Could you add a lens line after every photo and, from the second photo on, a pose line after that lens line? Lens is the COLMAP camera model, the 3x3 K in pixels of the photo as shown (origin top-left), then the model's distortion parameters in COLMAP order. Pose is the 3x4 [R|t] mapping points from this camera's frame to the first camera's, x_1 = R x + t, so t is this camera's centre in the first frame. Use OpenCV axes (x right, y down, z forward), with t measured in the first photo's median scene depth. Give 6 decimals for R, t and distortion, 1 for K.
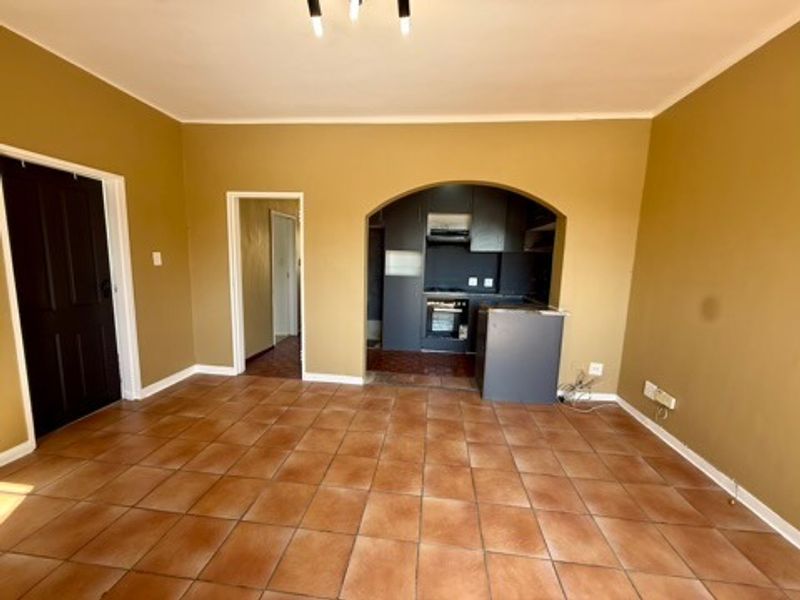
lens RADIAL K [[316.5, 0, 397.5], [0, 316.5, 302.2], [0, 0, 1]] dist [-0.001046, -0.000143]
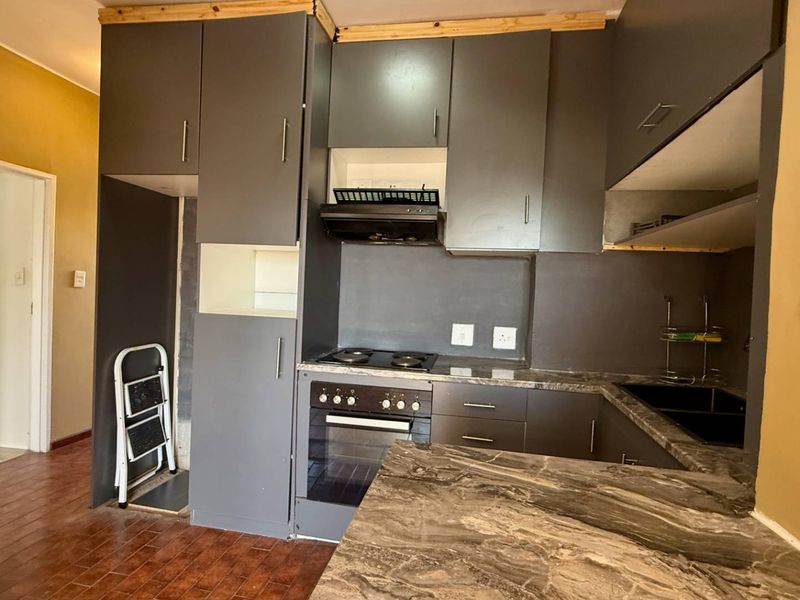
lens RADIAL K [[427.0, 0, 396.7], [0, 427.0, 299.3], [0, 0, 1]] dist [0.000686, 0.001537]
pose [[0.996934, 0.017193, -0.076338, 0.382288], [-0.025696, 0.993393, -0.111844, -0.091628], [0.073910, 0.113463, 0.990789, 0.946112]]
